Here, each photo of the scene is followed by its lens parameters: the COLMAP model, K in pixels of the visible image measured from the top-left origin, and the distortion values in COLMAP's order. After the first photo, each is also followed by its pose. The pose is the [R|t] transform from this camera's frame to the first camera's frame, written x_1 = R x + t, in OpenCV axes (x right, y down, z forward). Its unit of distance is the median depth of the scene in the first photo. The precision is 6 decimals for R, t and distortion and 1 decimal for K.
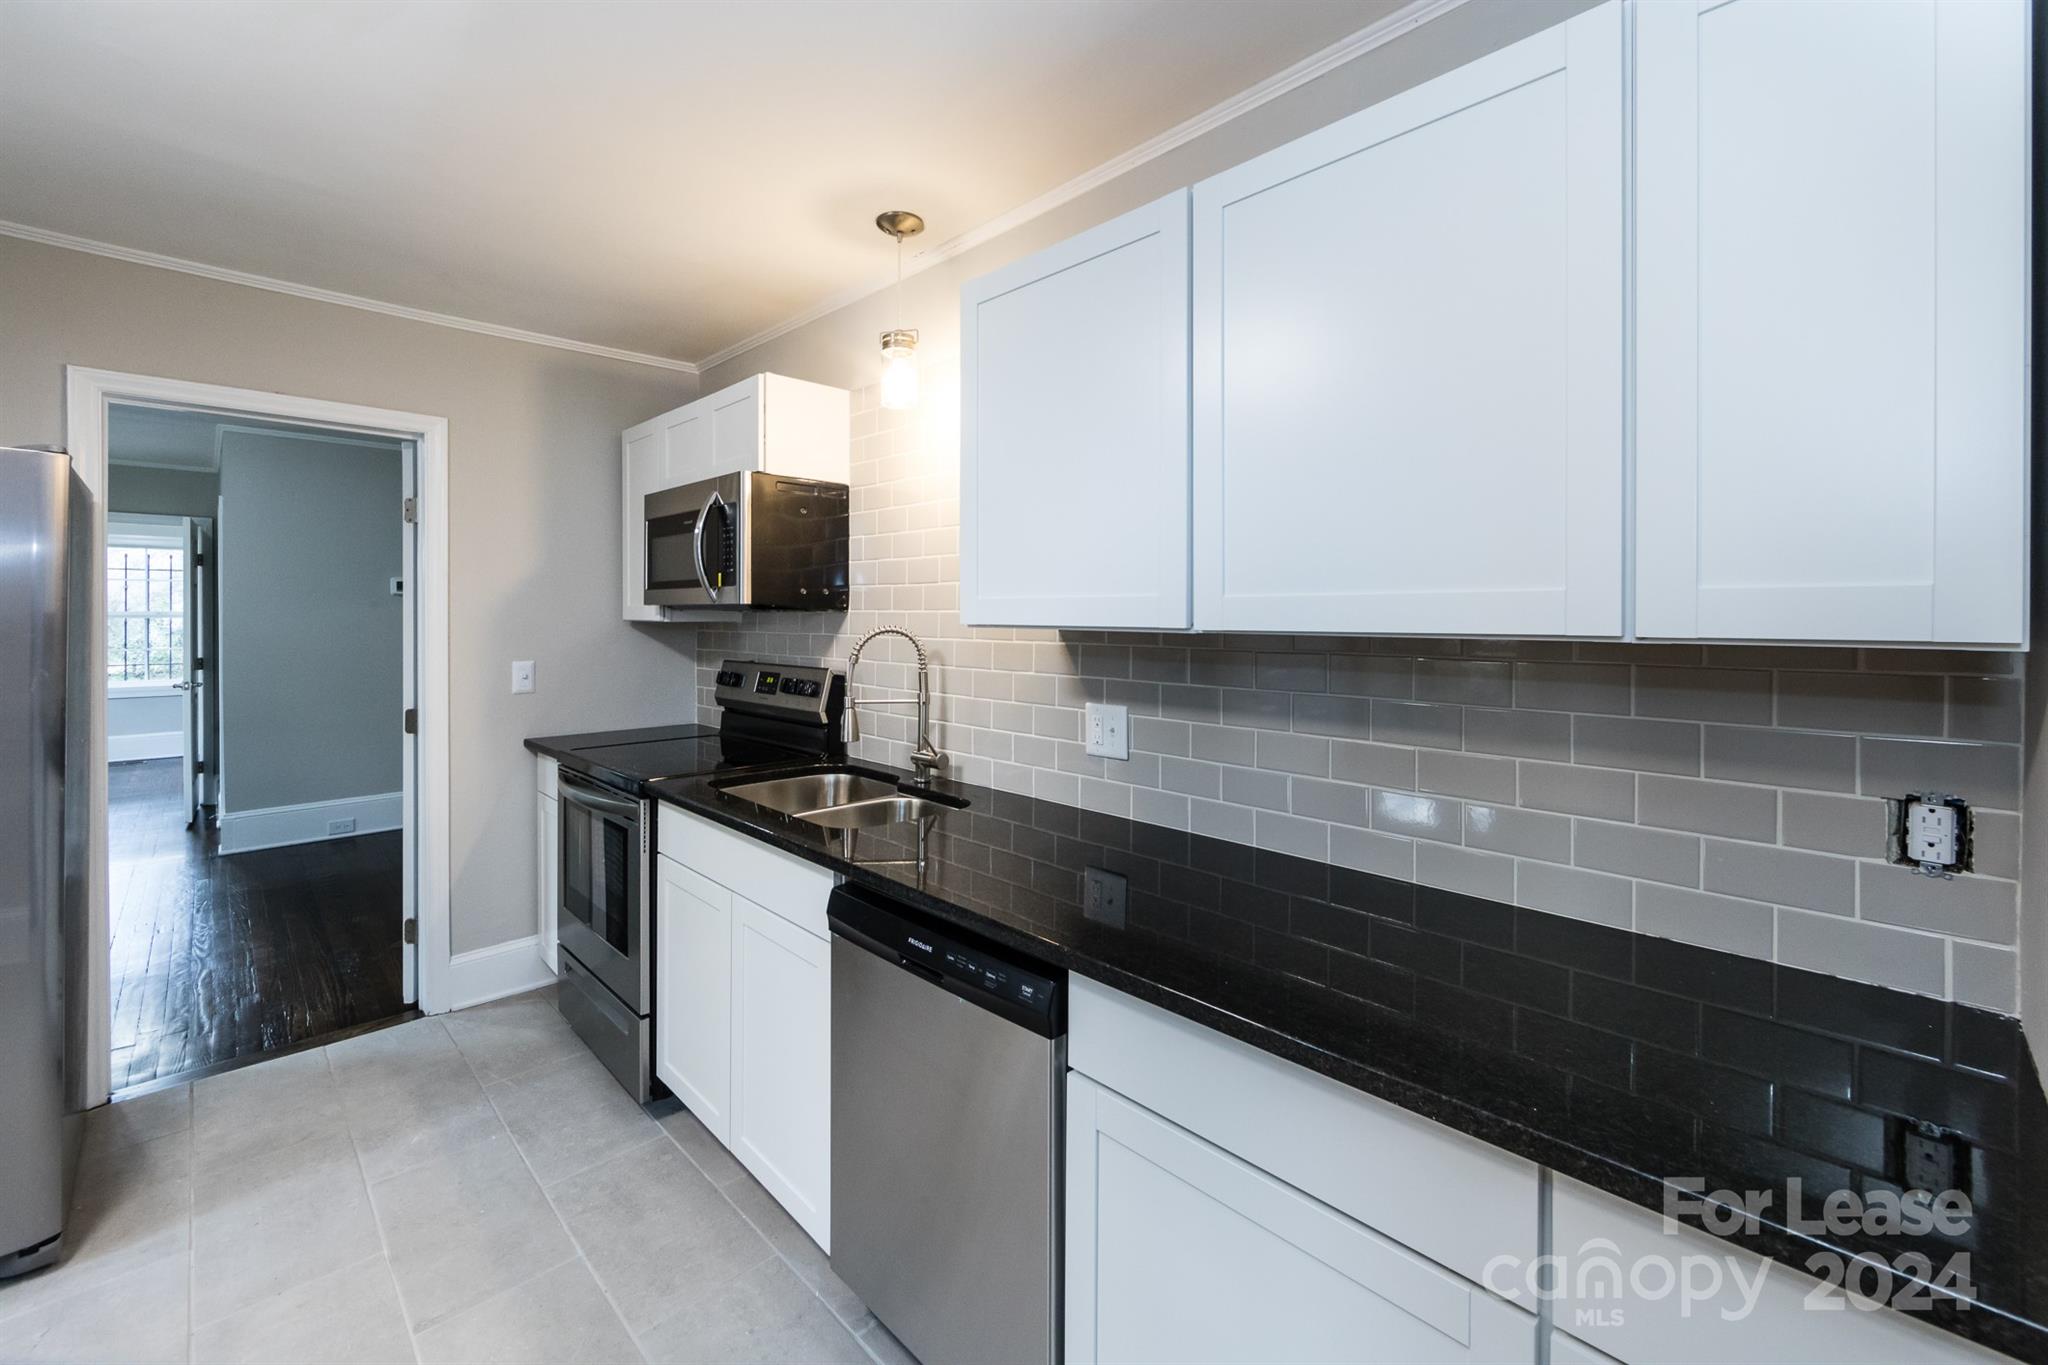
lens RADIAL K [[834.0, 0, 1019.5], [0, 834.0, 618.1], [0, 0, 1]] dist [-0.000208, -0.000173]
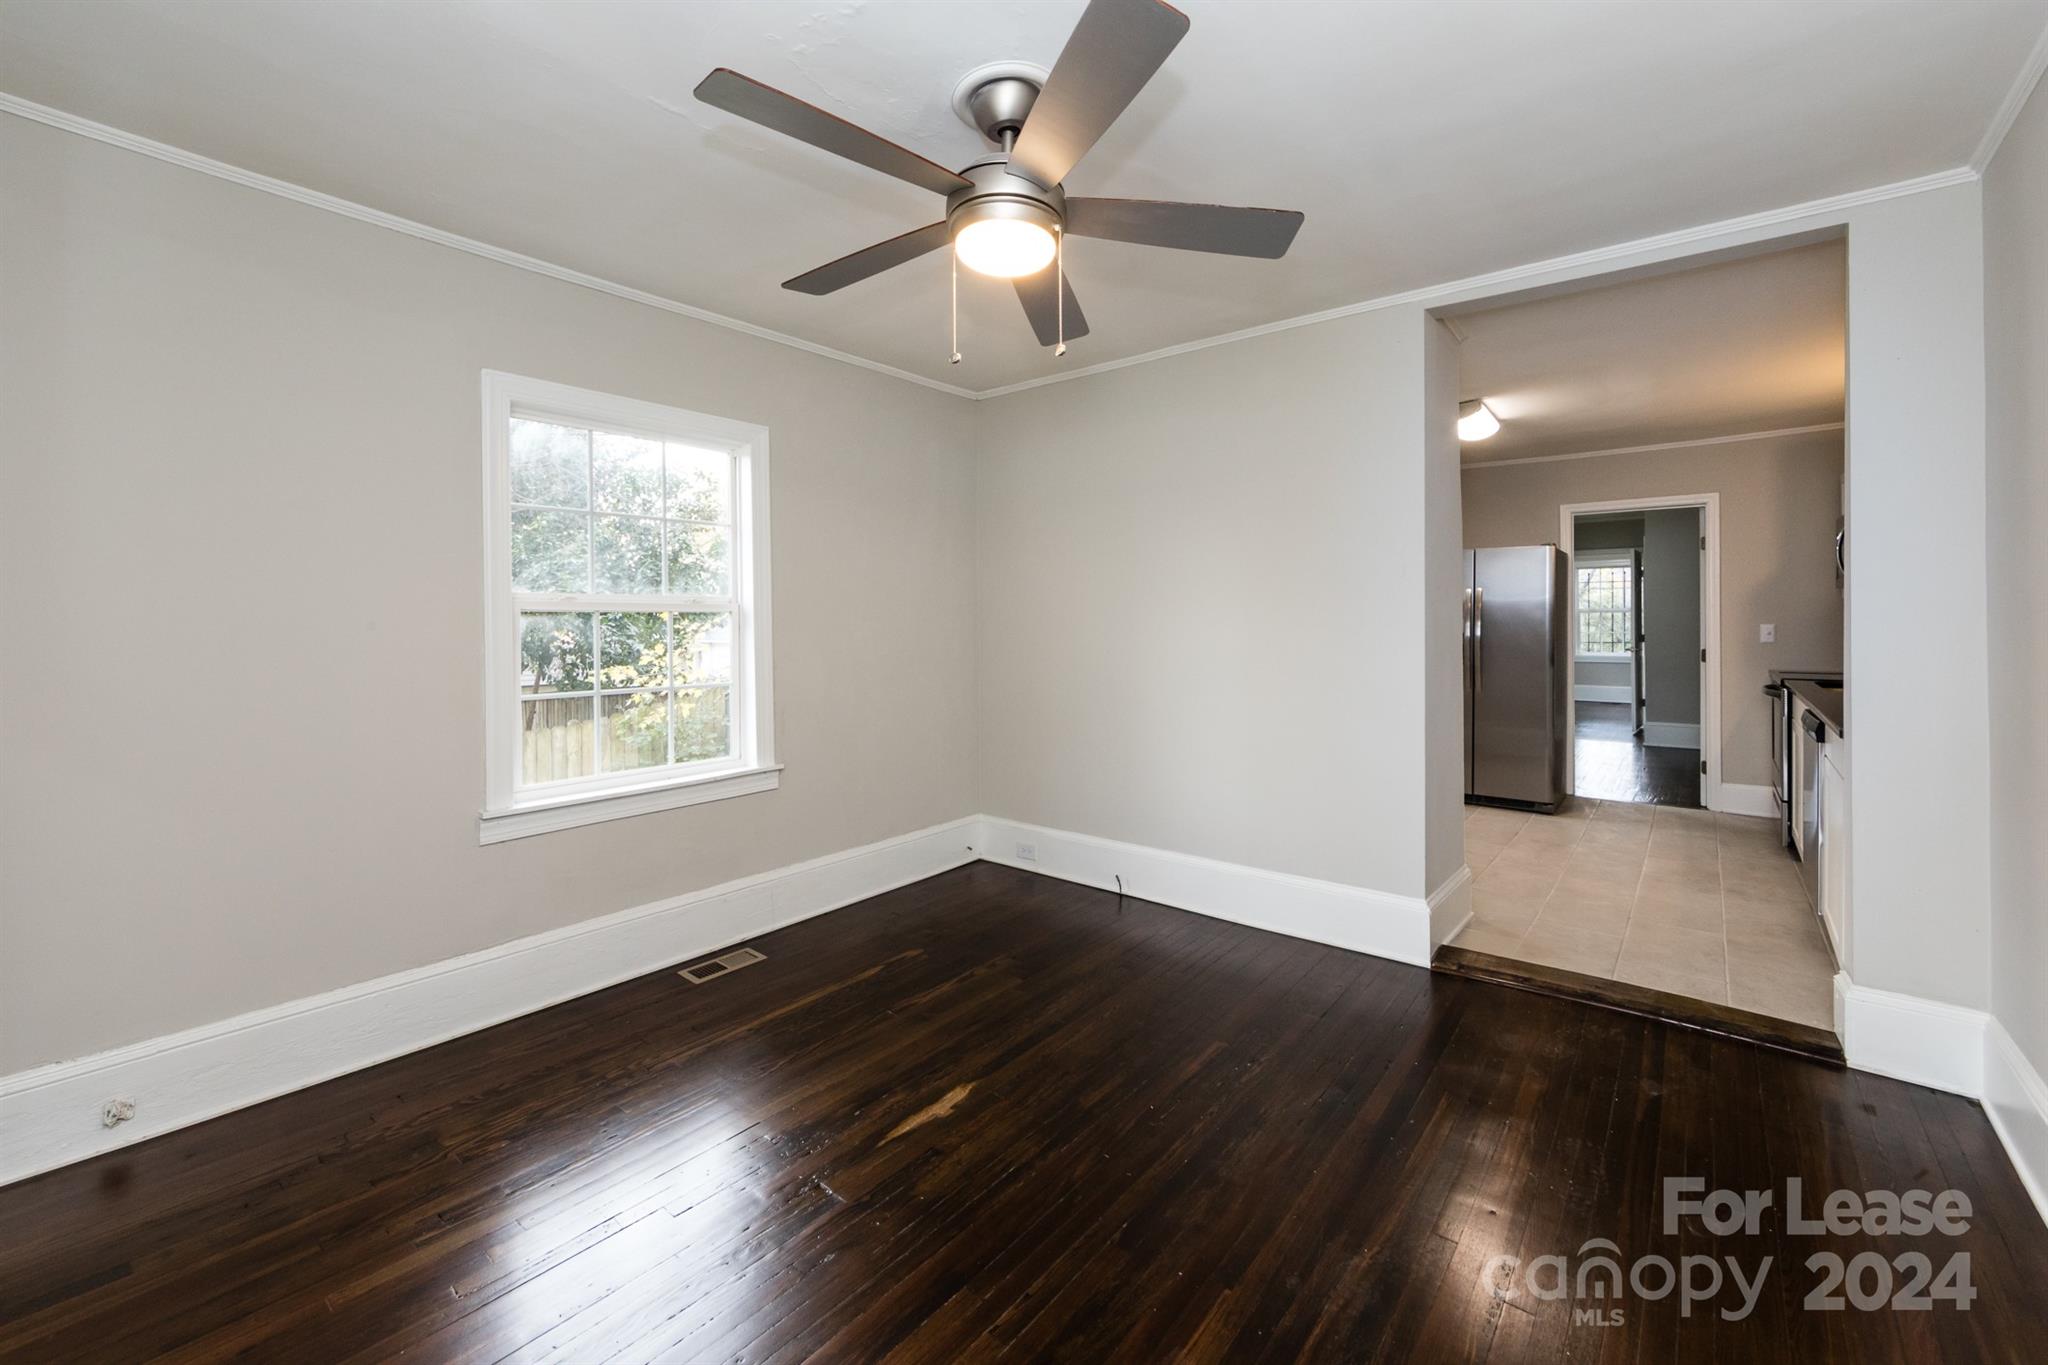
lens RADIAL K [[847.7, 0, 1027.3], [0, 847.7, 625.6], [0, 0, 1]] dist [-0.001416, -0.000219]
pose [[0.121246, -0.000673, -0.992622, 1.123815], [0.005425, 0.999985, -0.000015, 0.055301], [0.992608, -0.005383, 0.121248, -0.852146]]
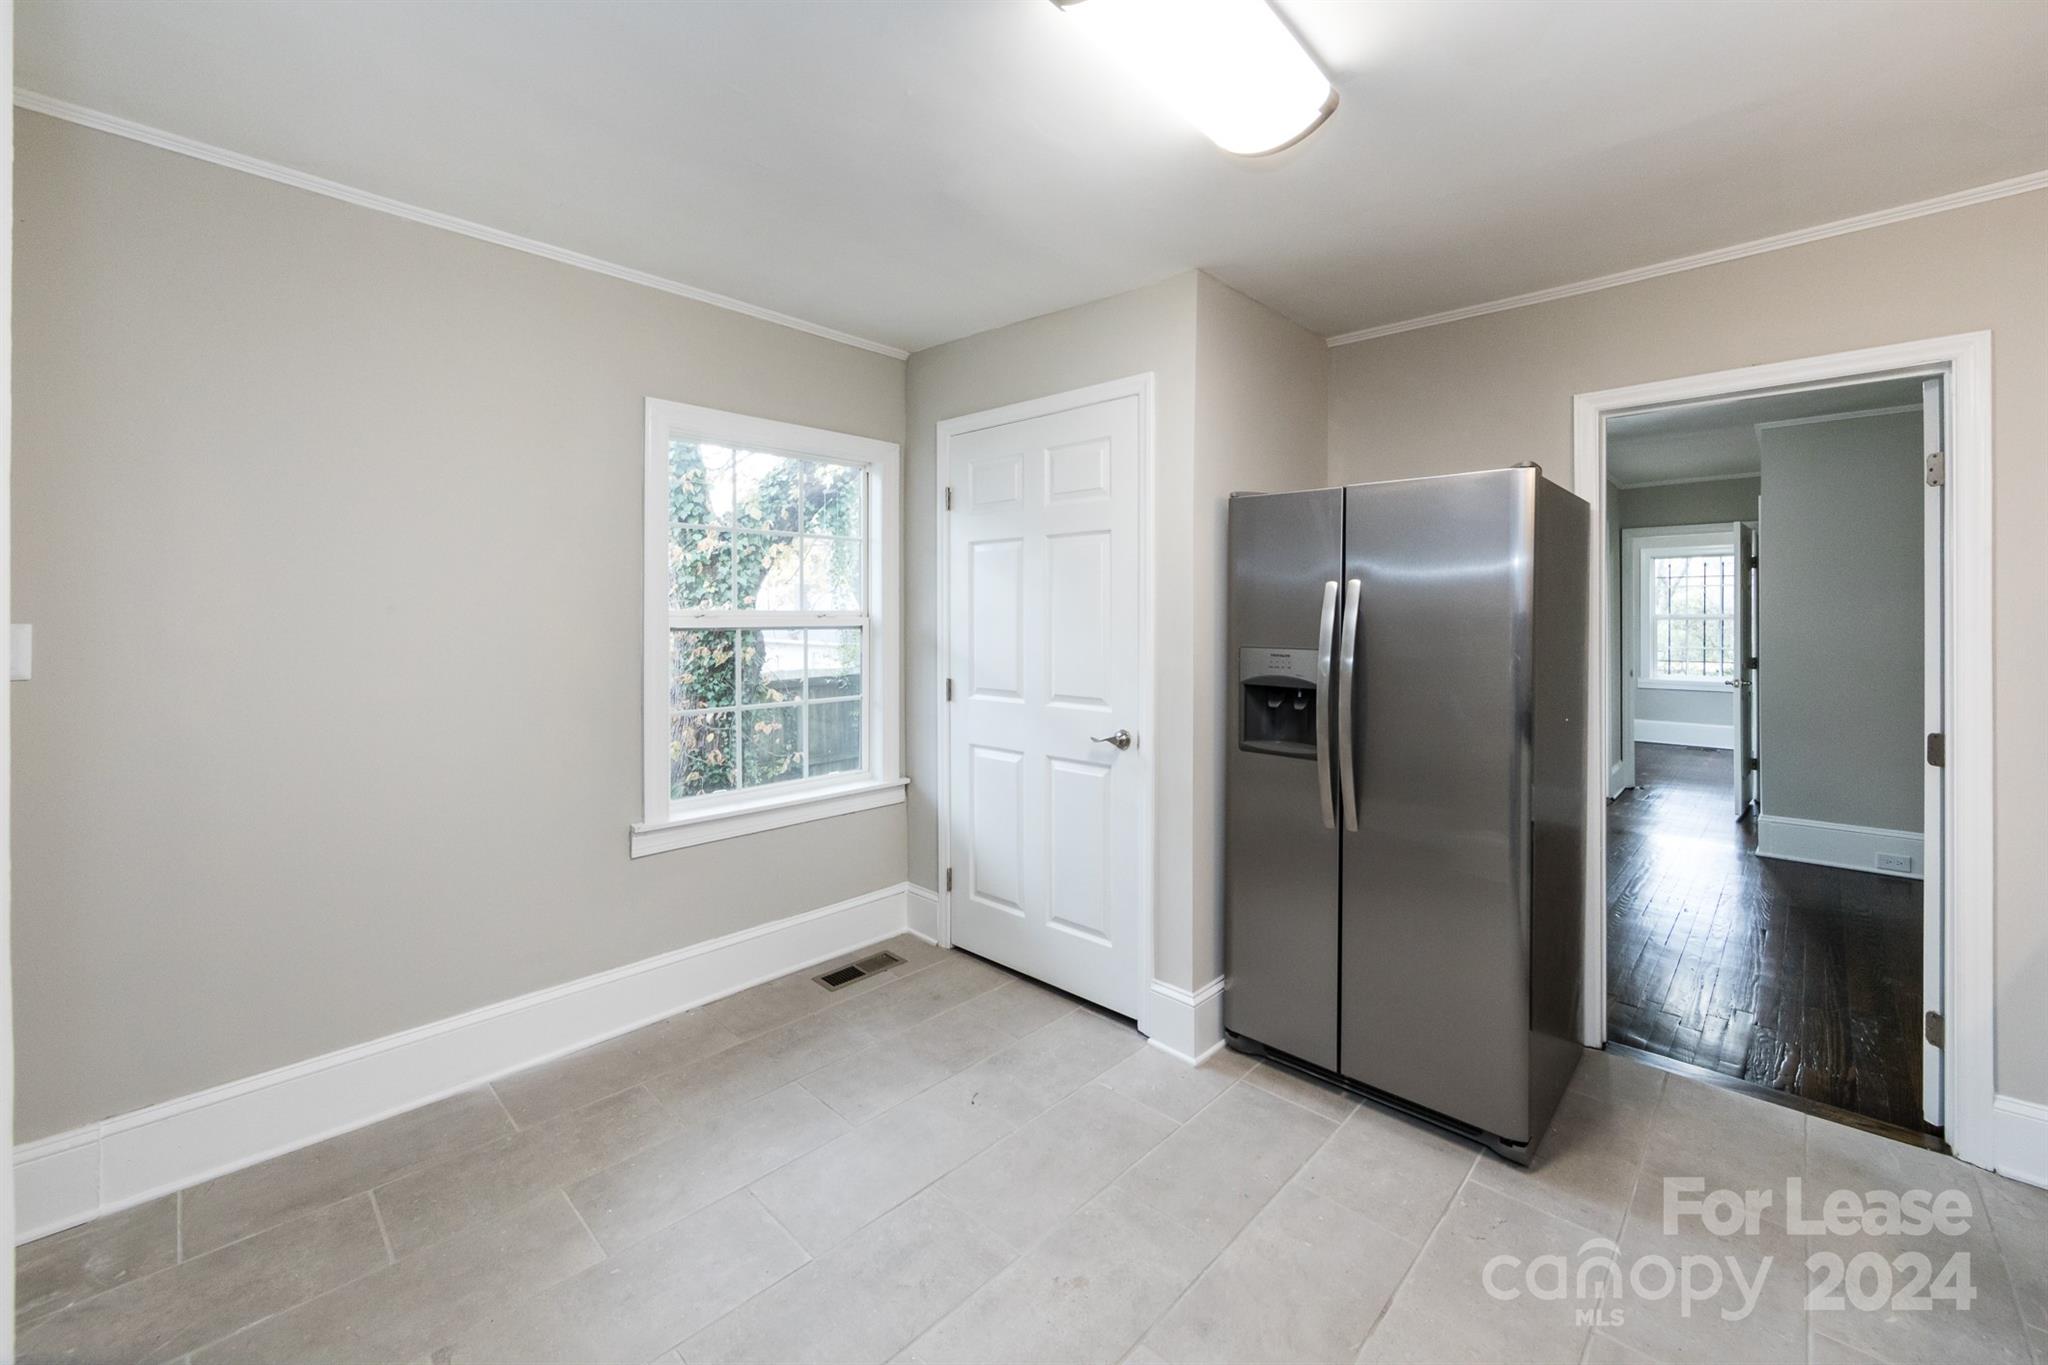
lens RADIAL K [[815.2, 0, 1042.7], [0, 815.2, 617.4], [0, 0, 1]] dist [-0.000199, -0.000543]
pose [[0.040256, -0.003803, -0.999182, -0.033098], [-0.004077, 0.999984, -0.003970, 0.012432], [0.999181, 0.004234, 0.040240, 0.192574]]
